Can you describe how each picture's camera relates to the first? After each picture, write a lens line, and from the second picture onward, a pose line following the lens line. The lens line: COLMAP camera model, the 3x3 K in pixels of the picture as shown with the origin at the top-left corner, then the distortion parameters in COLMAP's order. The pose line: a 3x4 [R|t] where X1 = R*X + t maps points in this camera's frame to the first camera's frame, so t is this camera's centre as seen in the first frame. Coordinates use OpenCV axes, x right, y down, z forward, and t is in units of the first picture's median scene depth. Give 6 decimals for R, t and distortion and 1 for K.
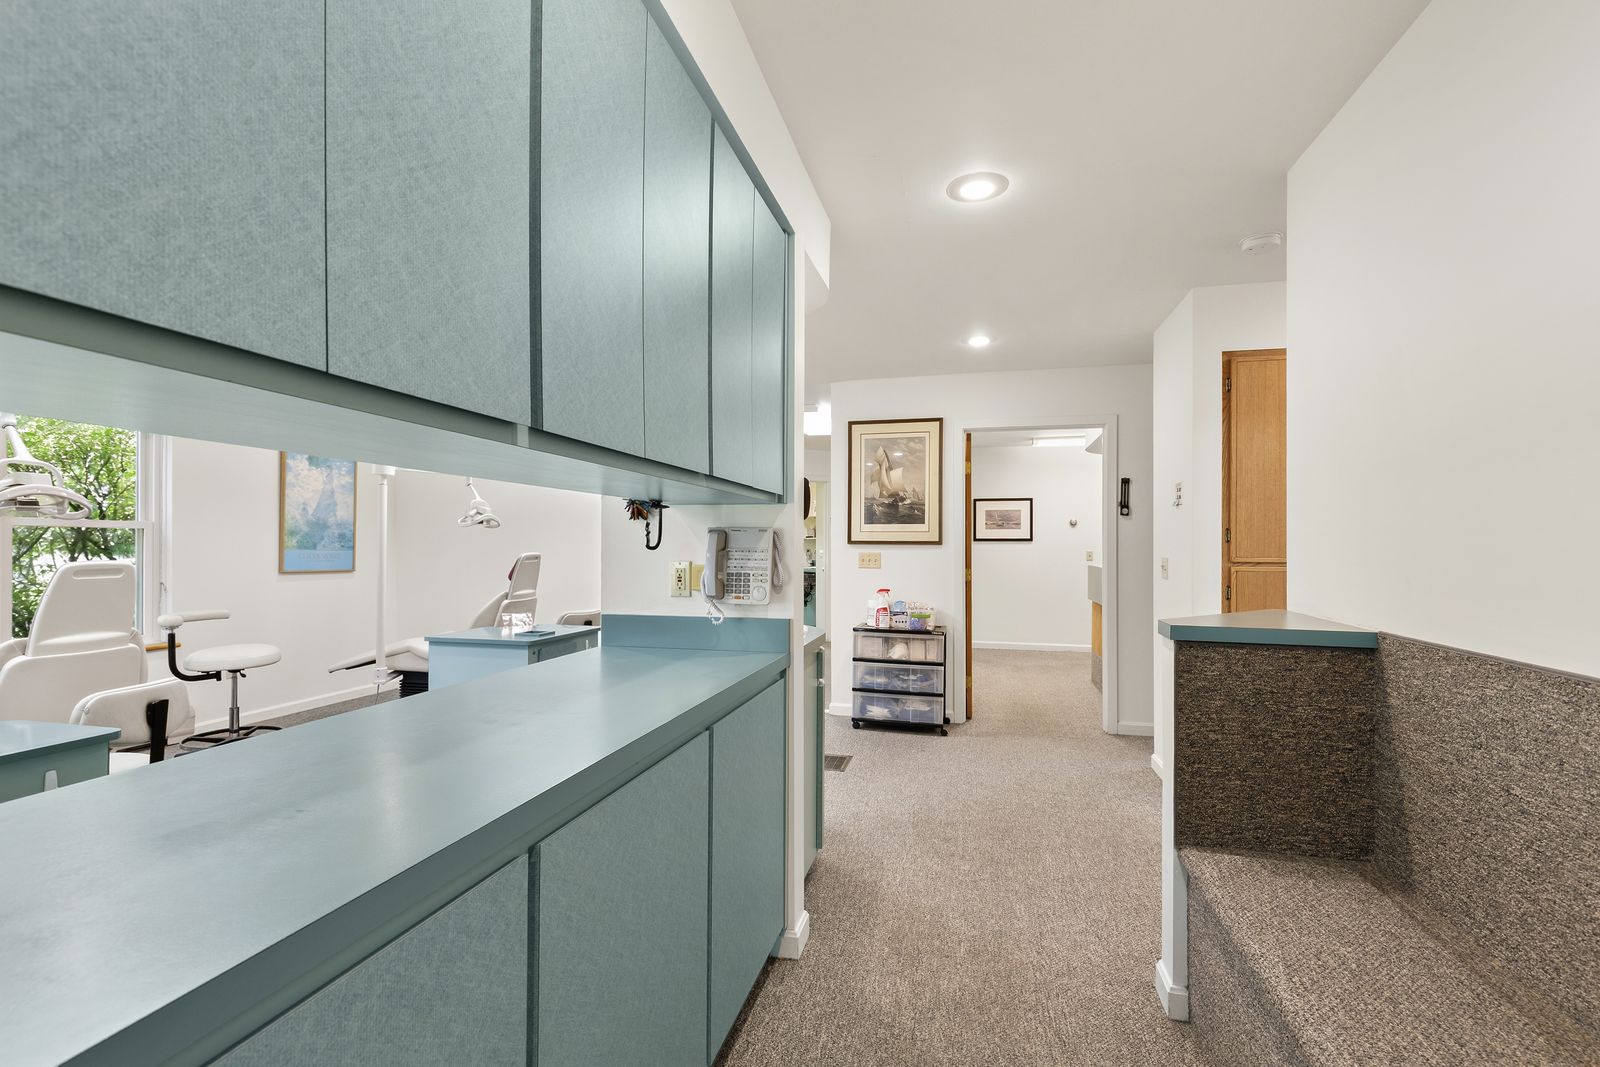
lens RADIAL K [[723.5, 0, 798.4], [0, 723.5, 540.3], [0, 0, 1]] dist [0.008381, 0.000337]
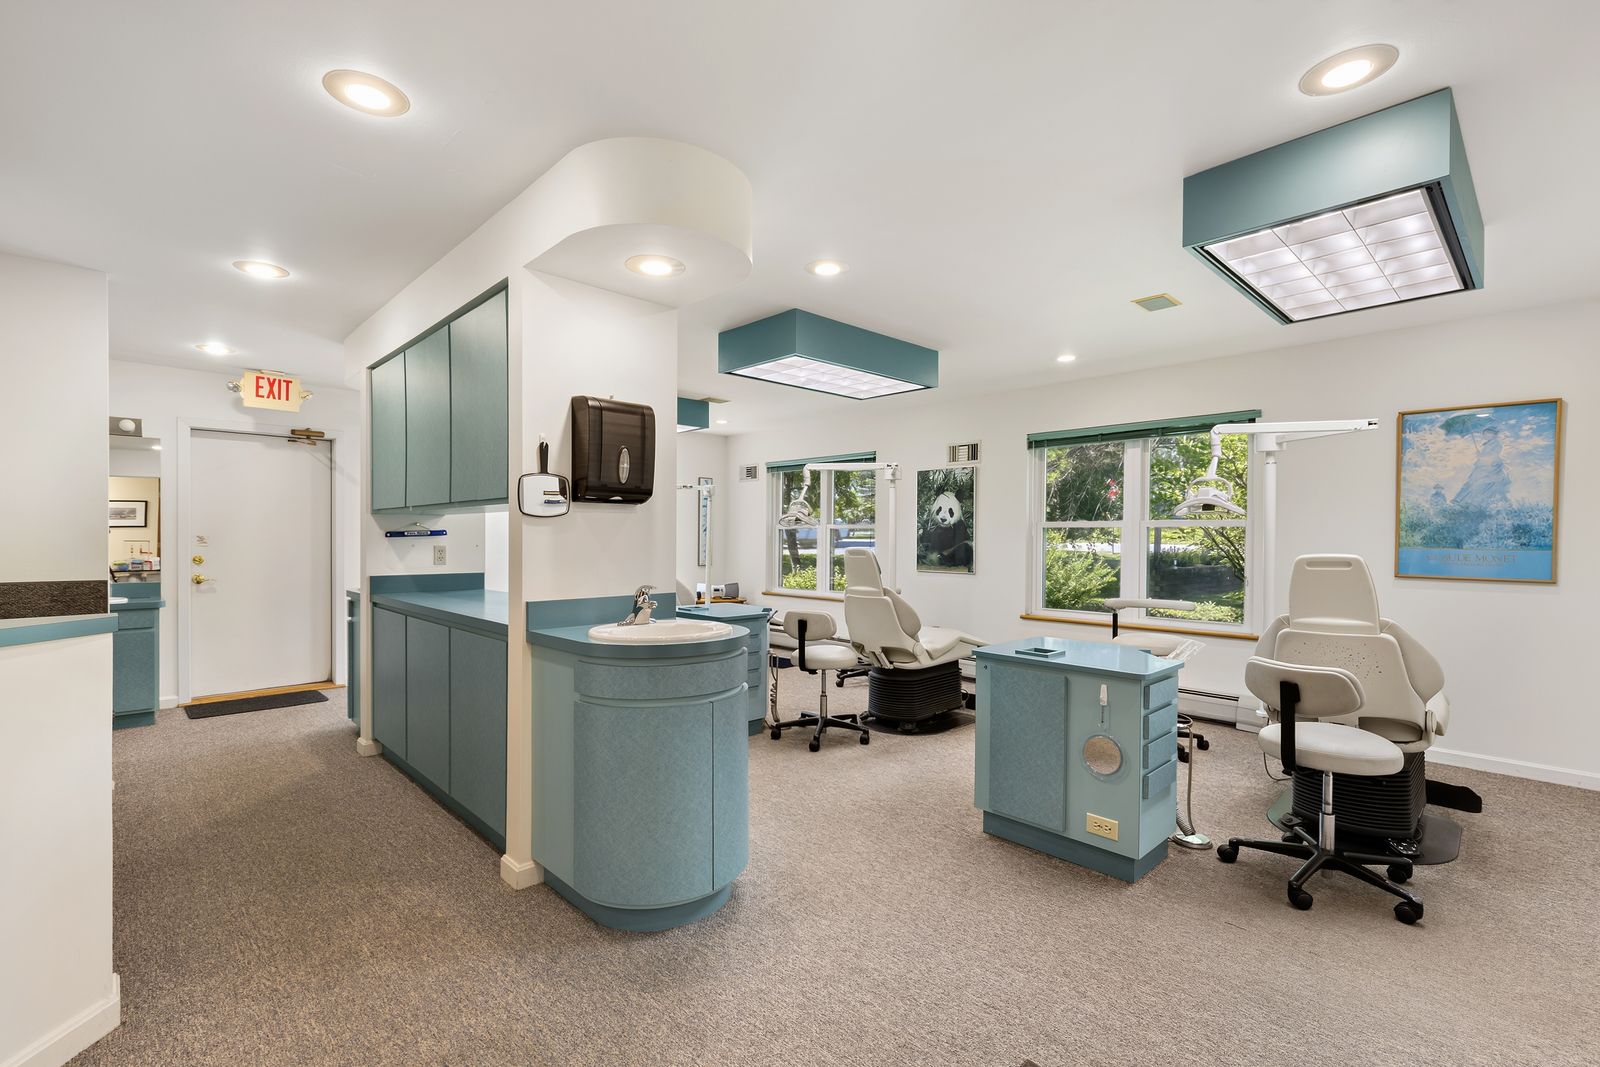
lens RADIAL K [[723.5, 0, 798.4], [0, 723.5, 540.3], [0, 0, 1]] dist [0.008381, 0.000337]
pose [[-0.538298, -0.000021, -0.842754, 0.307765], [-0.001791, 0.999998, 0.001120, 0.005052], [0.842752, 0.002112, -0.538297, 0.841517]]
